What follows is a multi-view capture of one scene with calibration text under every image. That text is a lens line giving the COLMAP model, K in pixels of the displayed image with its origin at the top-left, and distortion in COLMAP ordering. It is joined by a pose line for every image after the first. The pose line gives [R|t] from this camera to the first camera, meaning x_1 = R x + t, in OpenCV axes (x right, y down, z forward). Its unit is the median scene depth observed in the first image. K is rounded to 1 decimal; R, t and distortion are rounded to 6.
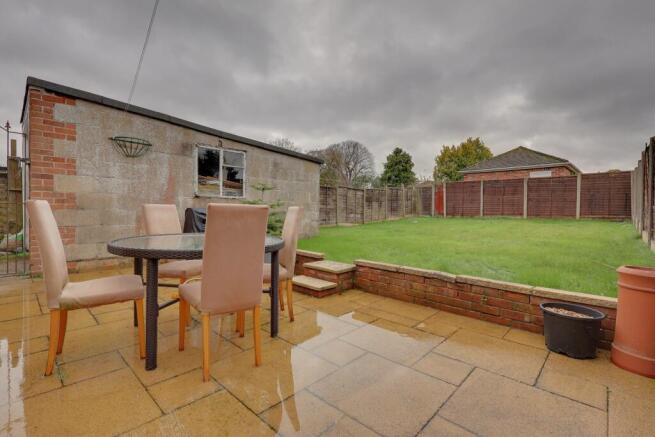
lens RADIAL K [[299.2, 0, 327.7], [0, 299.2, 217.6], [0, 0, 1]] dist [-0.002851, 0.000685]
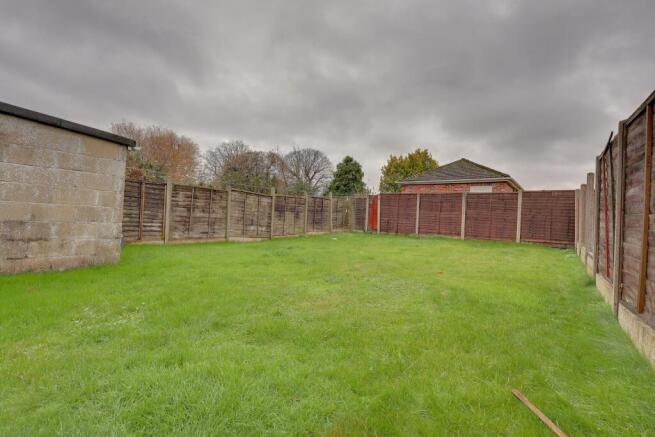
lens RADIAL K [[299.2, 0, 327.1], [0, 299.2, 217.7], [0, 0, 1]] dist [-0.002851, 0.000685]
pose [[0.992857, 0.044851, 0.110561, 0.164710], [-0.041586, 0.998633, -0.031662, -0.014924], [-0.111830, 0.026838, 0.993365, 0.174378]]
